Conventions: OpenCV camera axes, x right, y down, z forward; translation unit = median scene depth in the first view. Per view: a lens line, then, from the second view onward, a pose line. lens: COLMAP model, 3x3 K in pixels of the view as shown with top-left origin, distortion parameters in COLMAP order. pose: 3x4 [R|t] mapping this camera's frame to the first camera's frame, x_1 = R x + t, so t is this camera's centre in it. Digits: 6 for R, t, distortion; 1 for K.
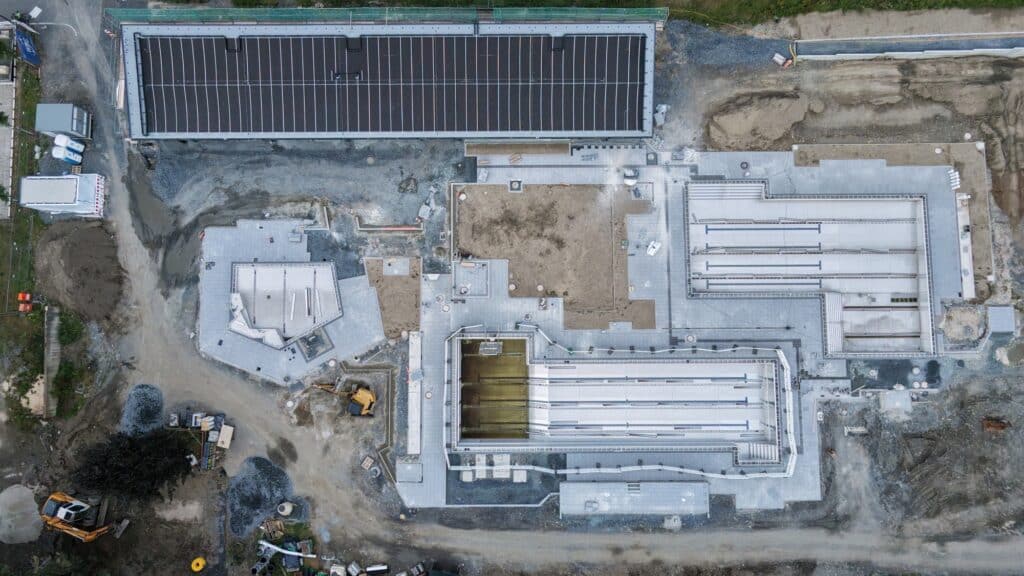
lens RADIAL K [[488.5, 0, 512.2], [0, 488.5, 289.5], [0, 0, 1]] dist [-0.002158, 0.001169]
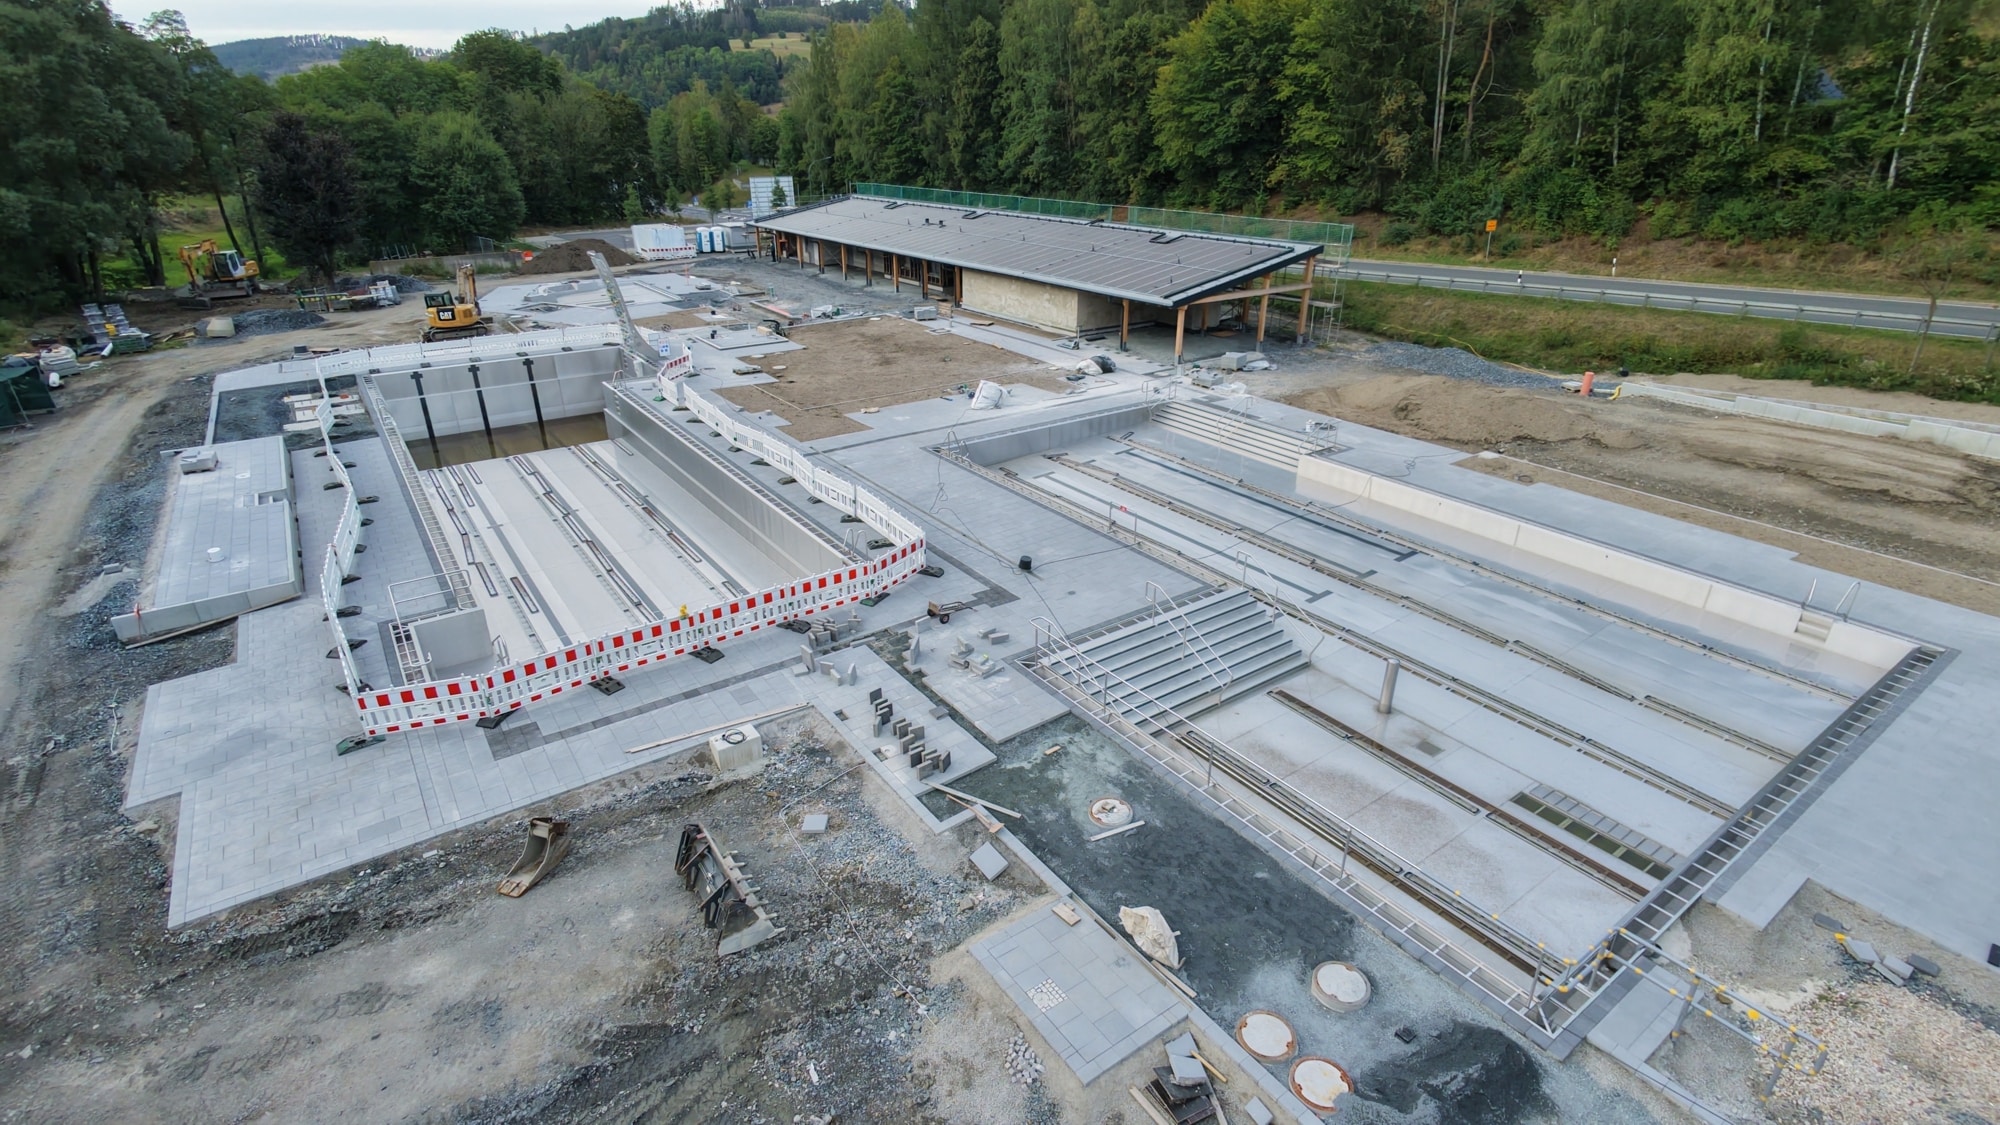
lens RADIAL K [[954.1, 0, 999.6], [0, 954.1, 565.0], [0, 0, 1]] dist [-0.002158, 0.001169]
pose [[0.574987, 0.339541, -0.744380, 0.925617], [-0.816100, 0.302589, -0.492363, 0.332169], [0.058064, 0.890591, 0.451084, 0.779649]]
